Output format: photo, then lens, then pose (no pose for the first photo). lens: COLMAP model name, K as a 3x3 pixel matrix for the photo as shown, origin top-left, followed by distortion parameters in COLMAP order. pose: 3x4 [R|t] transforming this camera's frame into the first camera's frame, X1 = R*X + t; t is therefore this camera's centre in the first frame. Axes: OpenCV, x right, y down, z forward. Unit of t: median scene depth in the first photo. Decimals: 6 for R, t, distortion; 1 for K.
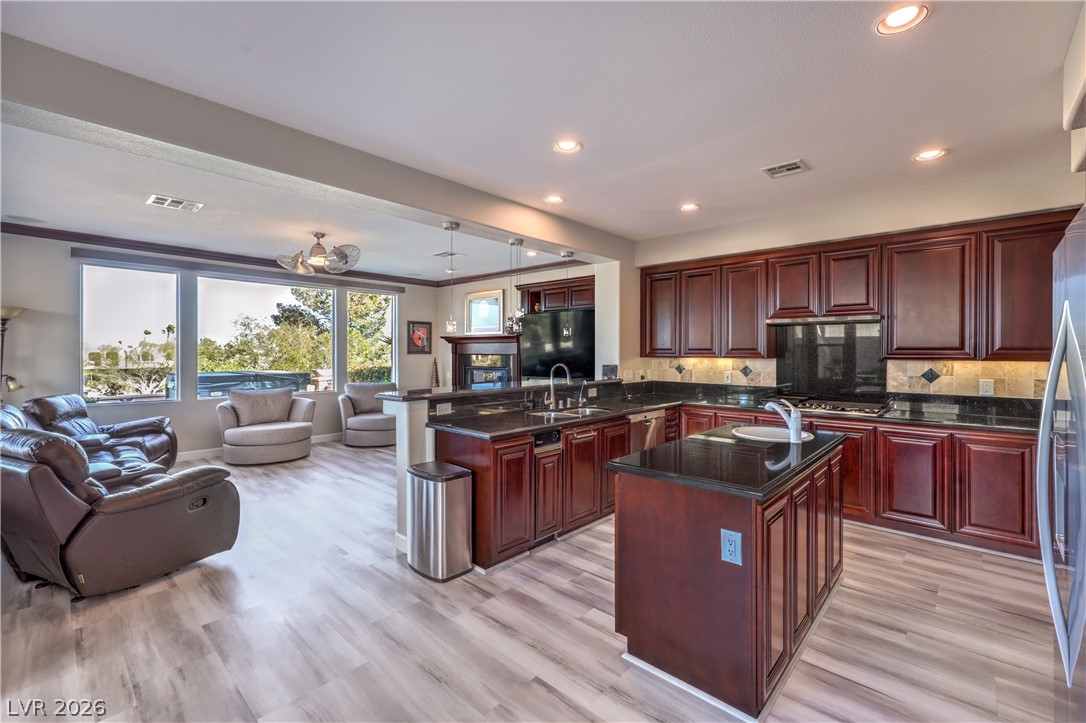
lens RADIAL K [[459.8, 0, 552.2], [0, 459.8, 351.7], [0, 0, 1]] dist [-0.000485, 0.000072]
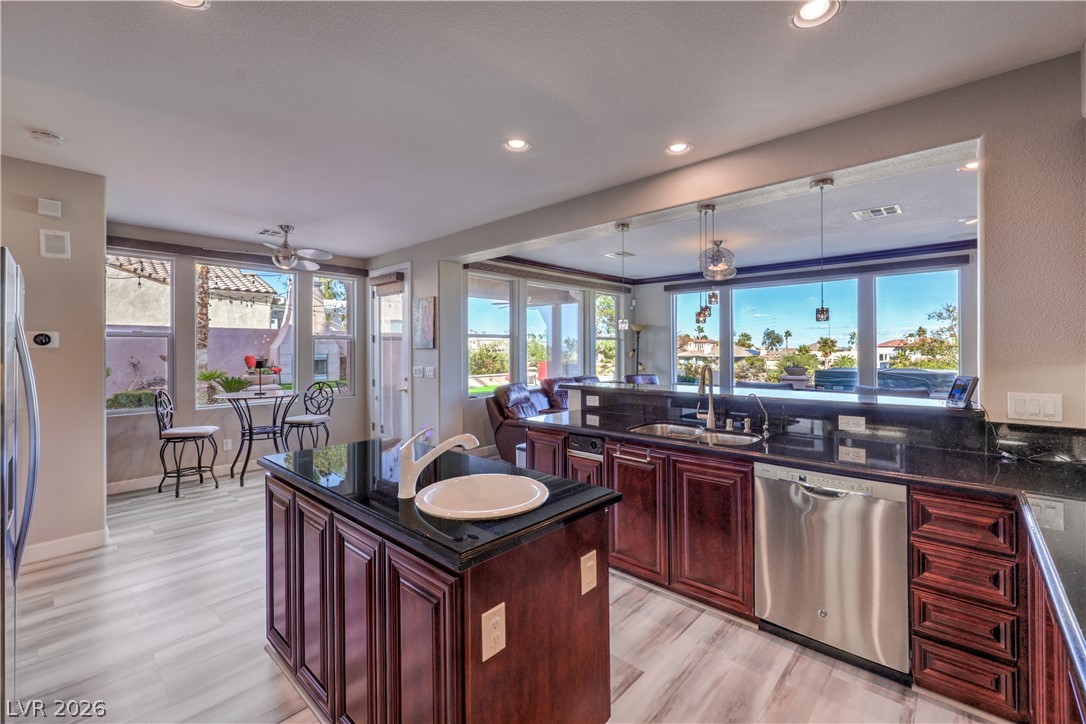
lens RADIAL K [[459.8, 0, 552.2], [0, 459.8, 352.2], [0, 0, 1]] dist [-0.000485, 0.000072]
pose [[0.000226, 0.003826, -0.999993, 0.506655], [0.005102, 0.999980, 0.003827, 0.001258], [0.999987, -0.005102, 0.000206, 0.526202]]
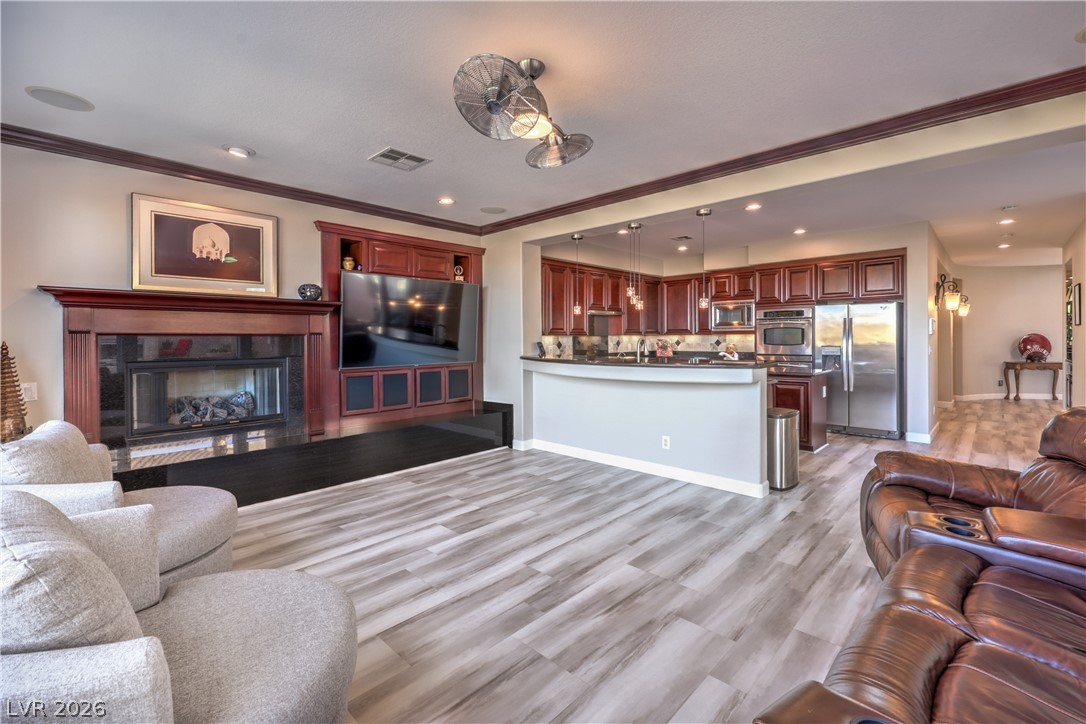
lens RADIAL K [[474.8, 0, 540.4], [0, 474.8, 337.6], [0, 0, 1]] dist [-0.000709, 0.000039]
pose [[0.033507, -0.000128, 0.999438, -0.861609], [0.008236, 0.999966, -0.000148, 0.016008], [-0.999405, 0.008236, 0.033507, 0.850060]]
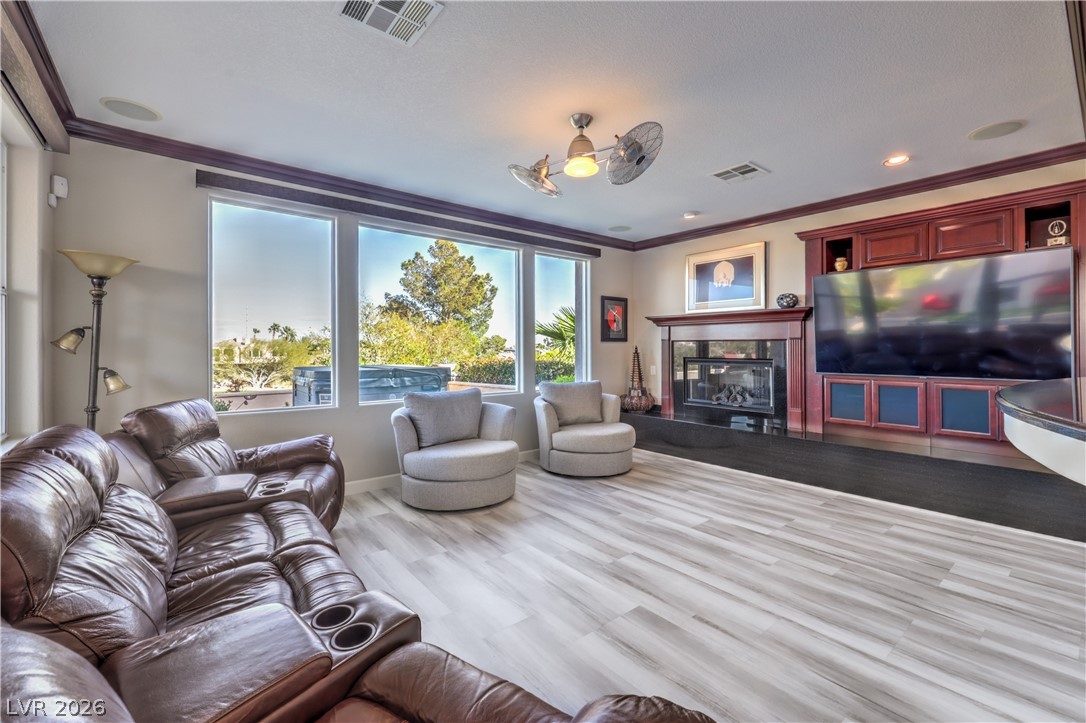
lens RADIAL K [[461.1, 0, 557.9], [0, 461.1, 345.1], [0, 0, 1]] dist [-0.001274, -0.000254]
pose [[0.989893, -0.004265, -0.141751, -0.399318], [0.003523, 0.999979, -0.005487, 0.021018], [0.141772, 0.004932, 0.989887, 0.381091]]
